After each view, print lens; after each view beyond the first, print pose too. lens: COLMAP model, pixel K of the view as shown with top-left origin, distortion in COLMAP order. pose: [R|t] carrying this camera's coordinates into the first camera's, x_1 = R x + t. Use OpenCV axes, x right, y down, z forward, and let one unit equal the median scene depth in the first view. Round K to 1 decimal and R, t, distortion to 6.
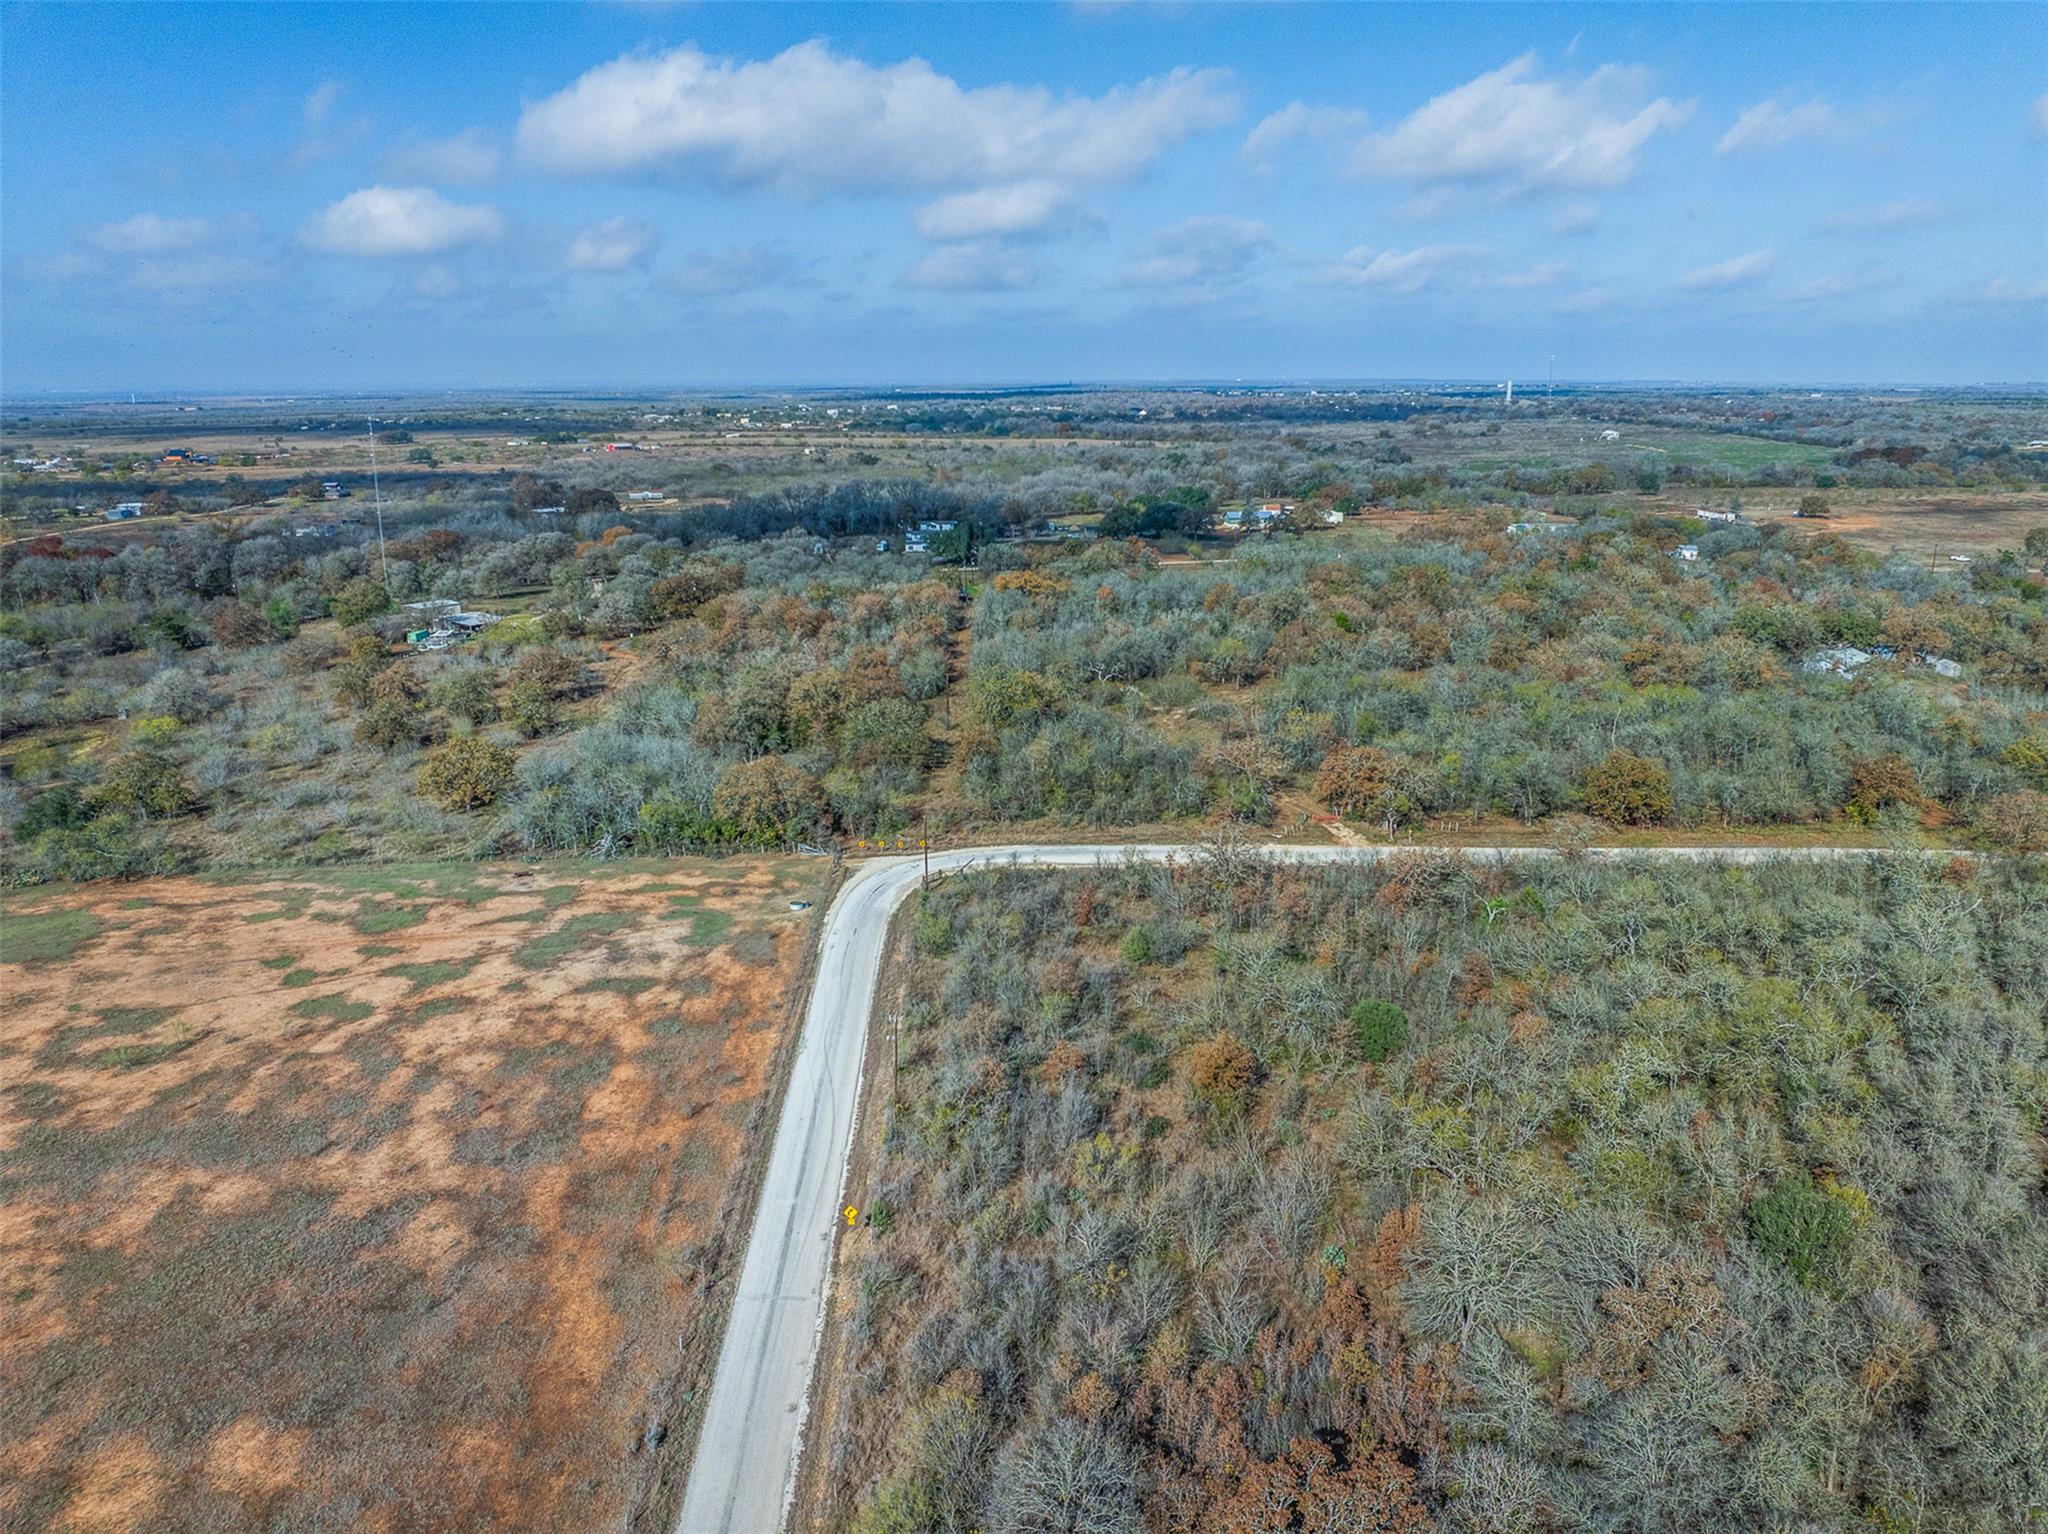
lens RADIAL K [[1447.3, 0, 1029.9], [0, 1447.3, 770.4], [0, 0, 1]] dist [-0.043799, 0.022612]
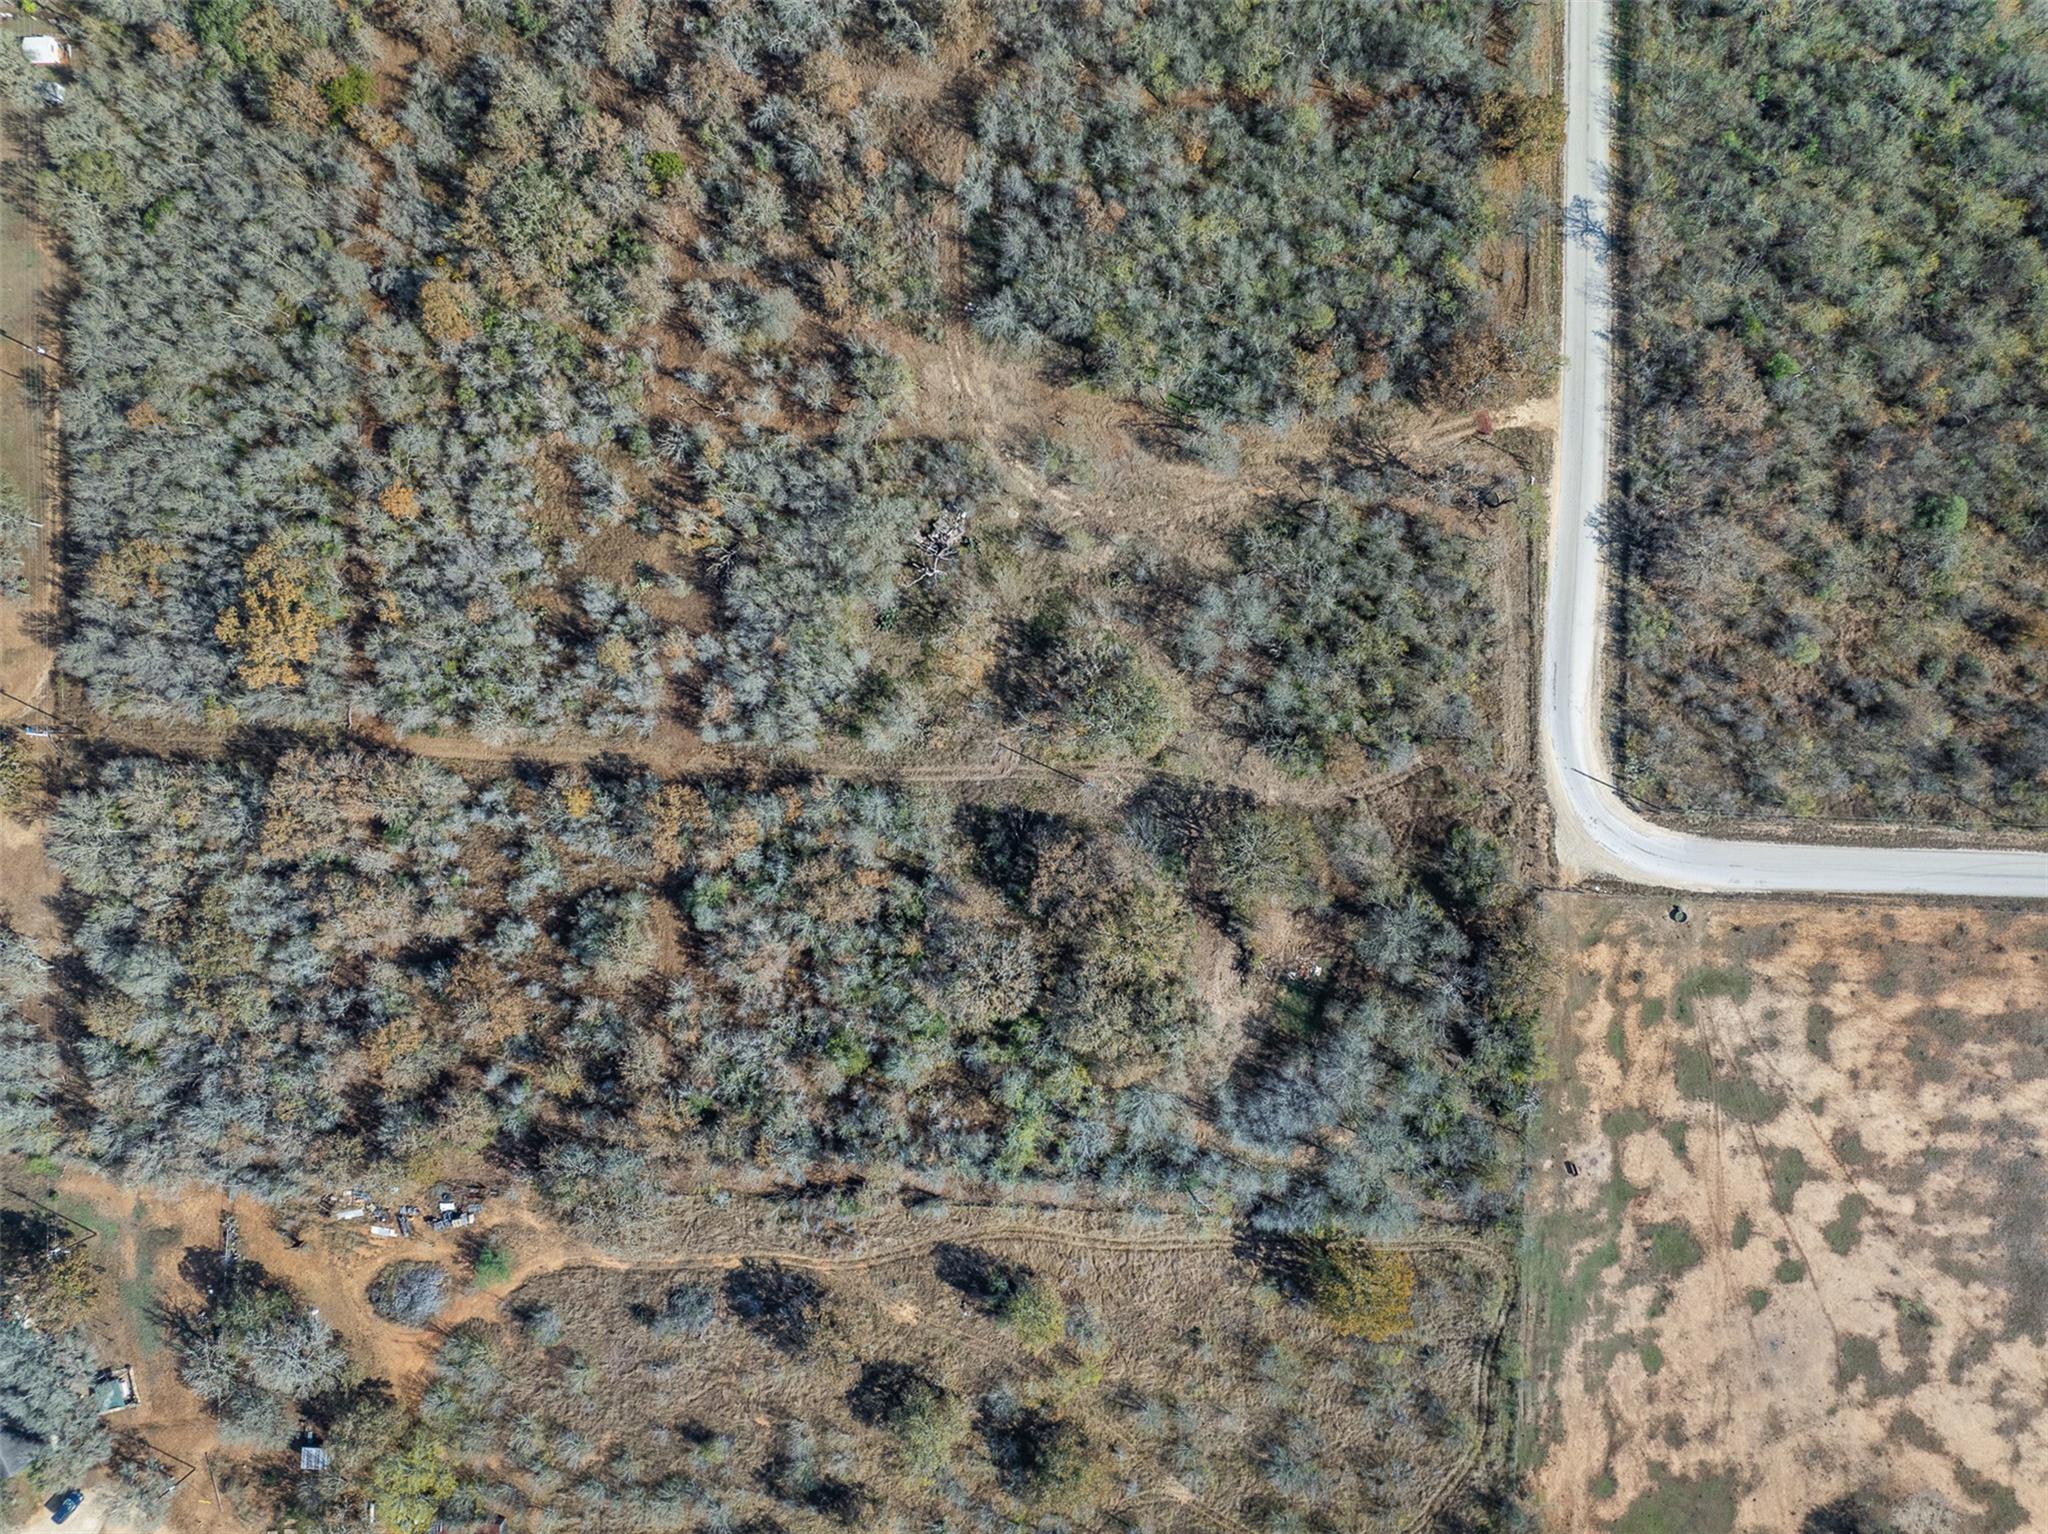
lens RADIAL K [[1447.3, 0, 1019.6], [0, 1447.3, 768.1], [0, 0, 1]] dist [-0.043799, 0.022612]
pose [[0.063916, -0.997645, 0.024883, -0.098155], [0.270856, 0.041340, 0.961732, -1.177124], [-0.960496, -0.054731, 0.272860, 1.165803]]
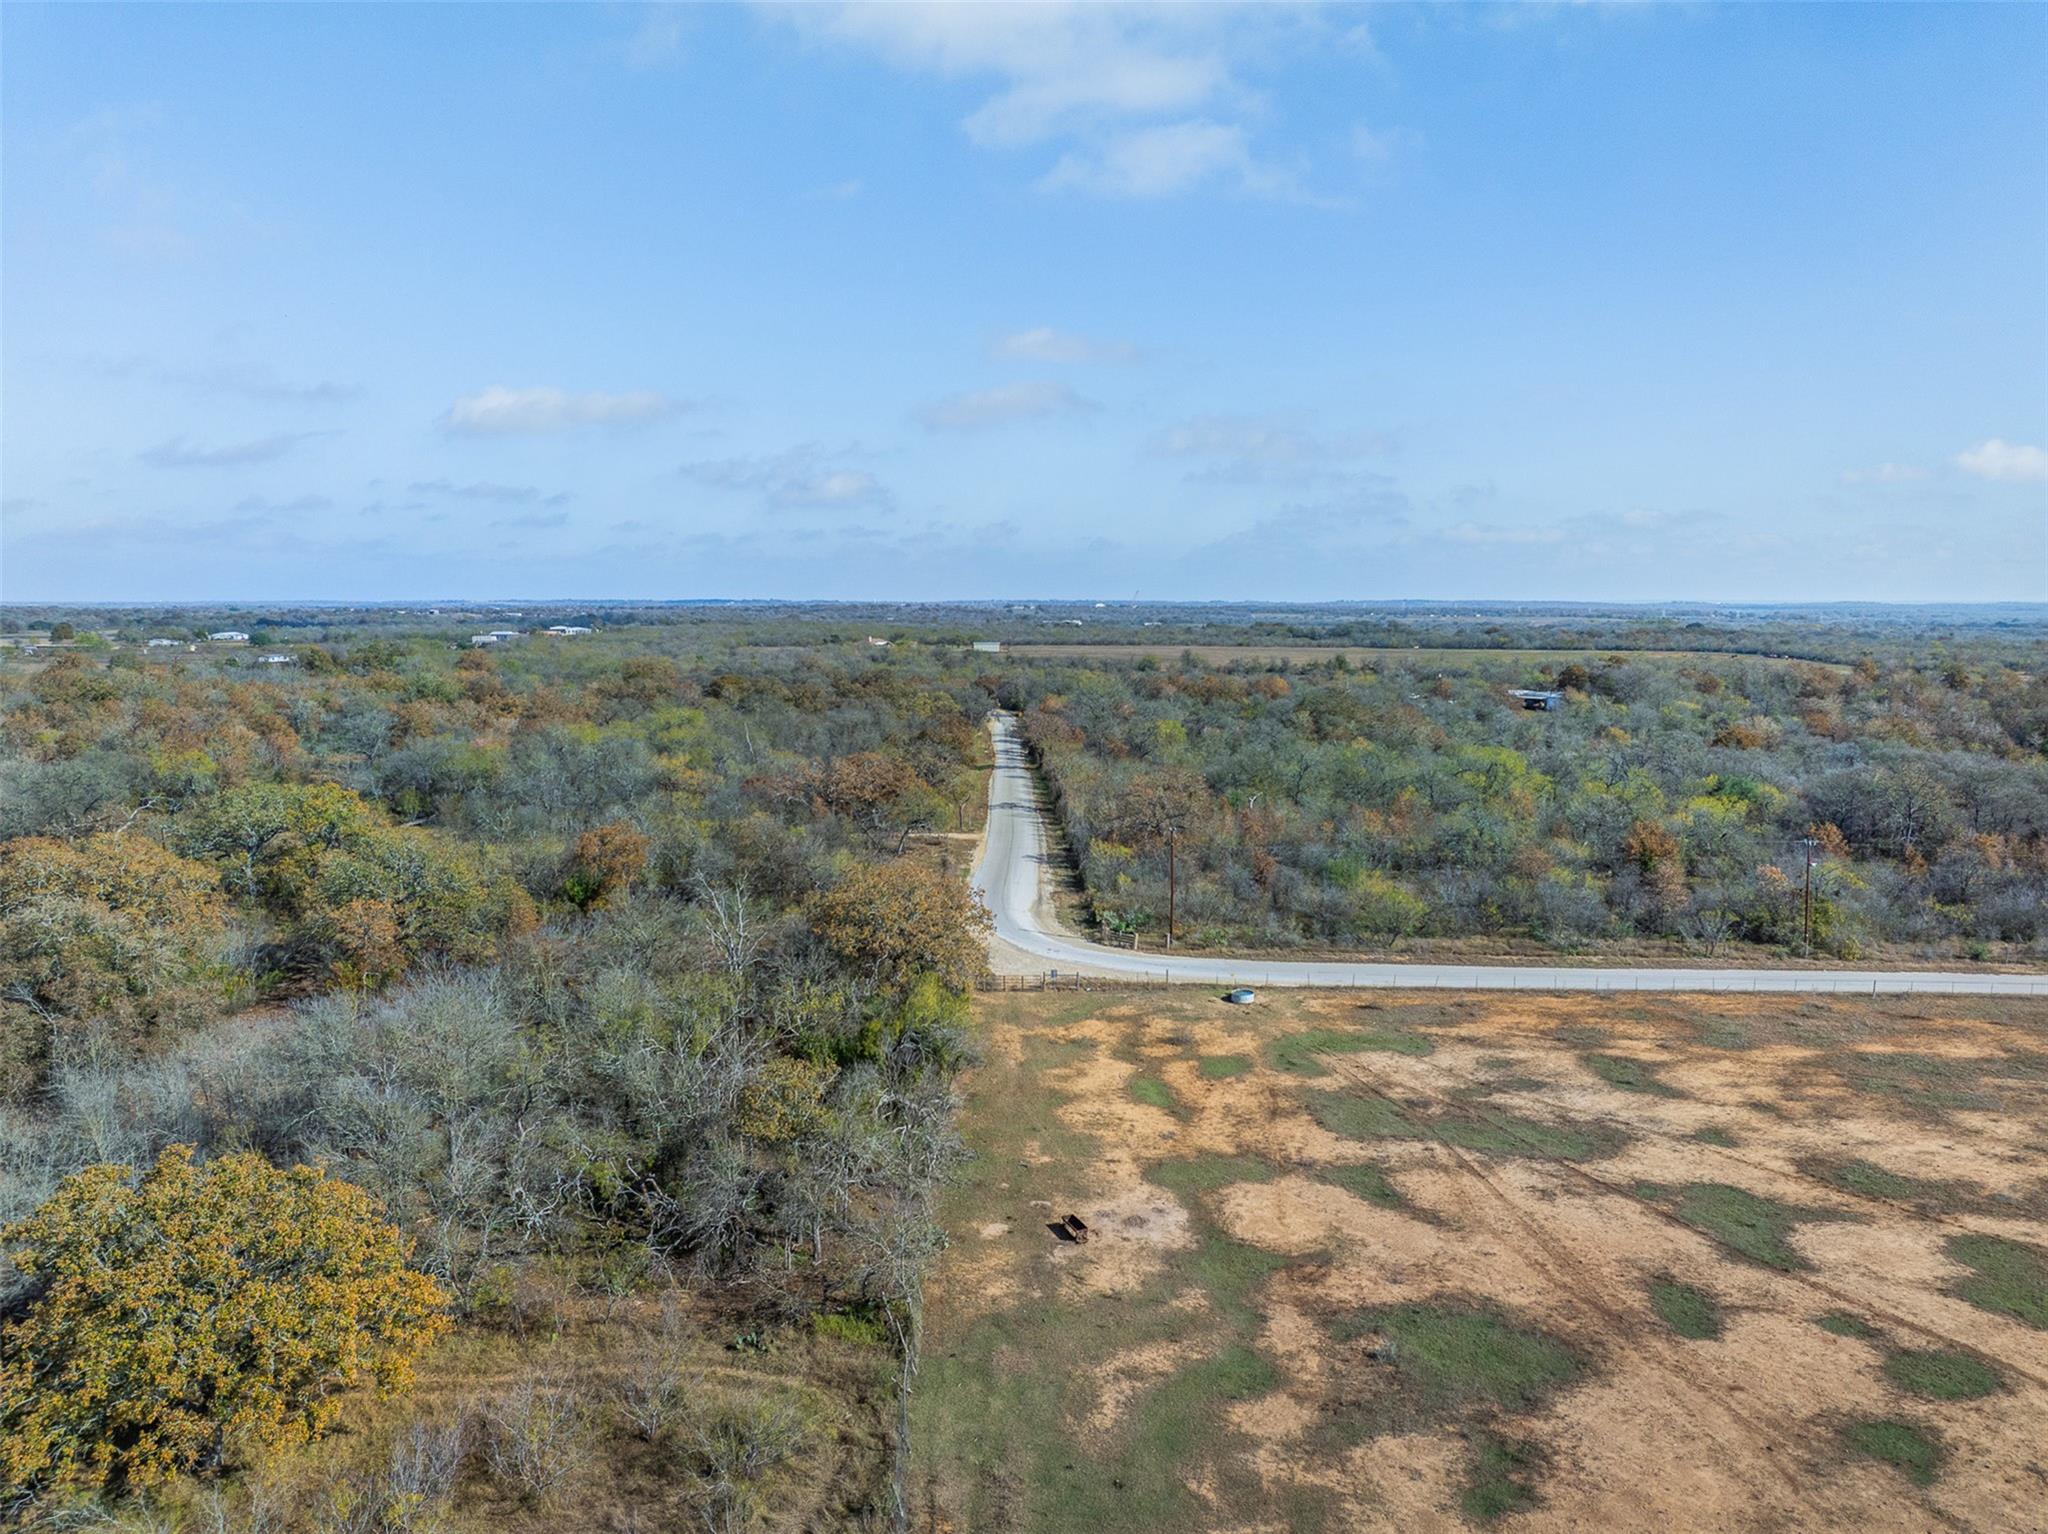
lens RADIAL K [[1447.3, 0, 1033.6], [0, 1447.3, 767.0], [0, 0, 1]] dist [-0.043799, 0.022612]
pose [[-0.000282, -0.107199, 0.994238, -0.724164], [0.266523, 0.958266, 0.103396, -0.081682], [-0.963828, 0.265017, 0.028300, 1.001654]]
